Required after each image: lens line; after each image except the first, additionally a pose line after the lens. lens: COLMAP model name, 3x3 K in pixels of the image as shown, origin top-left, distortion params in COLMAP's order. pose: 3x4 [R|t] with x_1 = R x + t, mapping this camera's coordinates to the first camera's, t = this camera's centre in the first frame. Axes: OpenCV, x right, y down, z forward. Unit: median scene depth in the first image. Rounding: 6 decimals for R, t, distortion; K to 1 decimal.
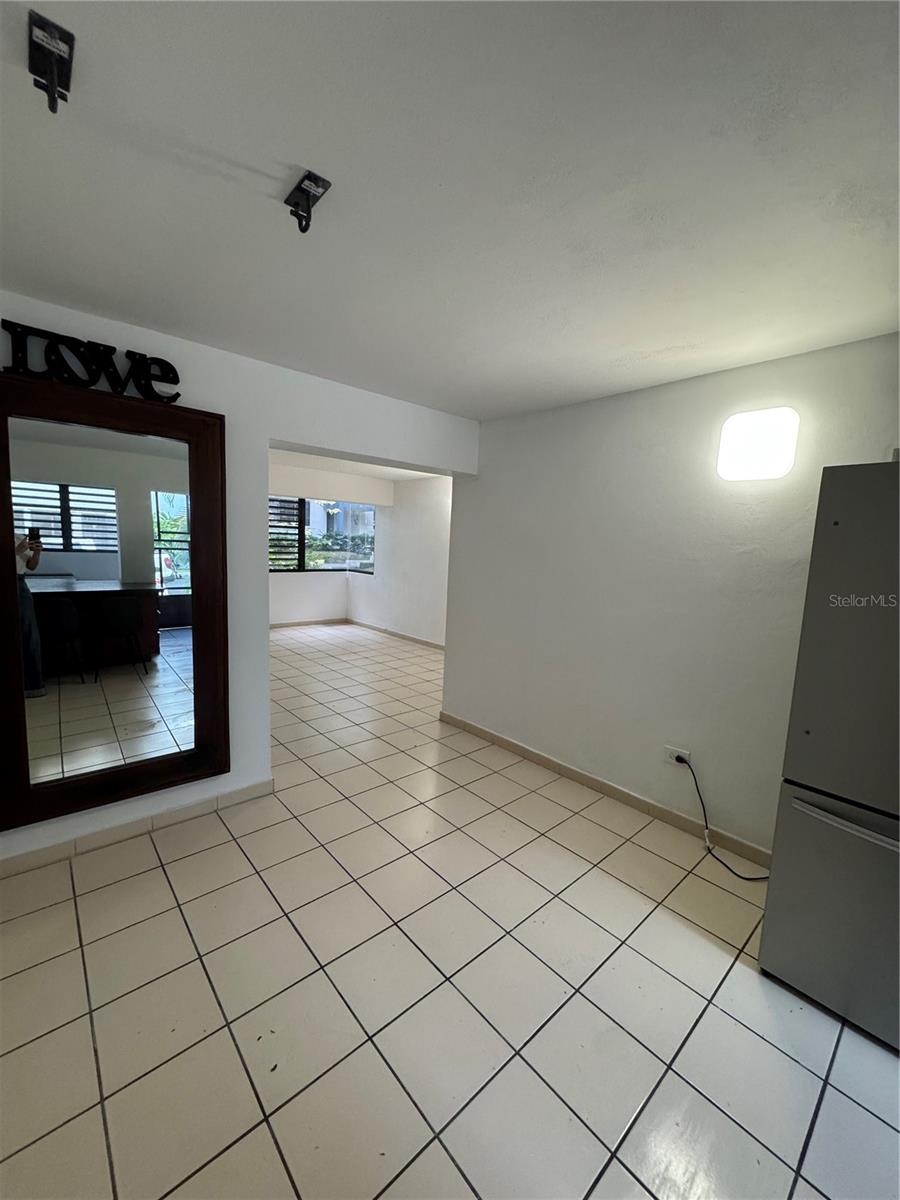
lens RADIAL K [[476.3, 0, 452.8], [0, 476.3, 598.6], [0, 0, 1]] dist [-0.001982, -0.000039]
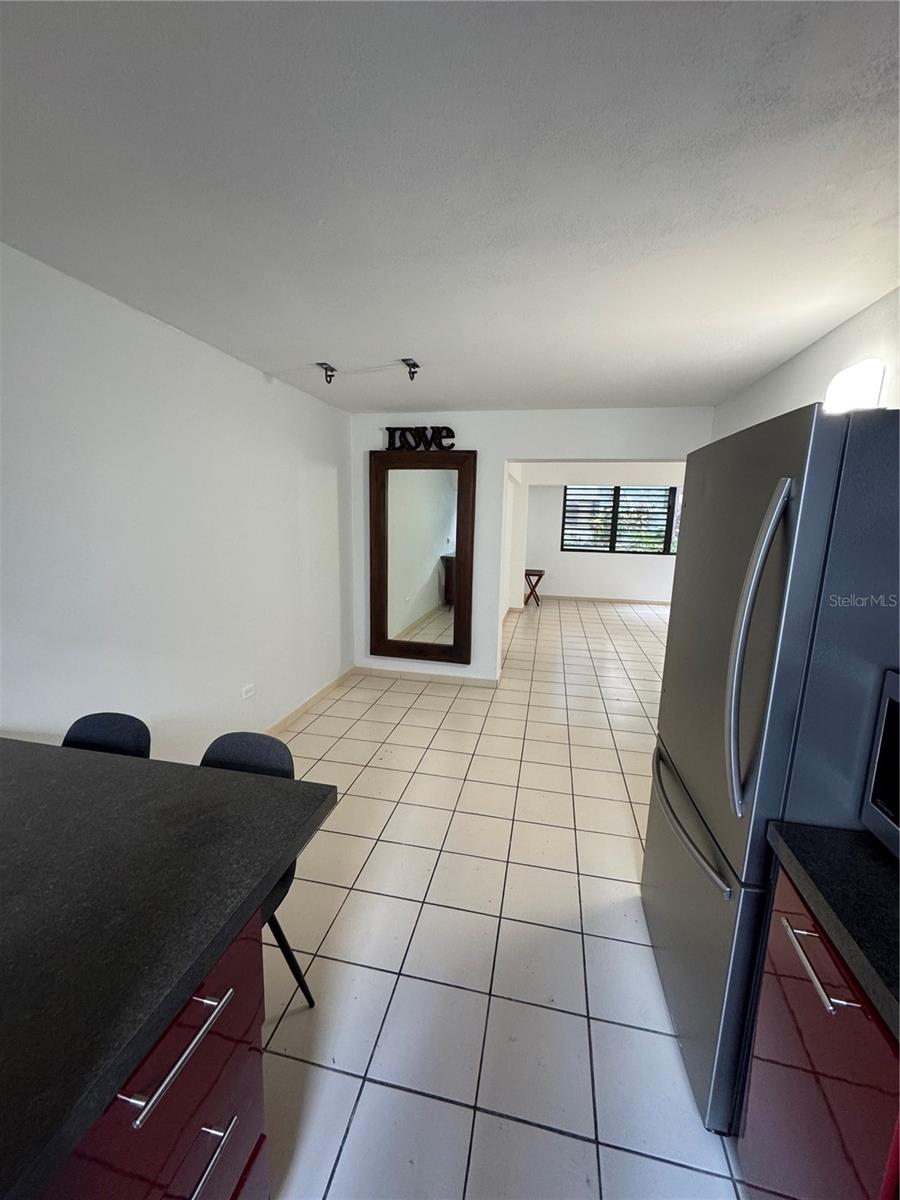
lens RADIAL K [[476.3, 0, 452.8], [0, 476.3, 598.6], [0, 0, 1]] dist [-0.001982, -0.000039]
pose [[0.594494, 0.112017, -0.796259, 0.936759], [-0.089089, 0.993328, 0.073226, 0.019468], [0.799150, 0.027405, 0.600507, -0.065074]]
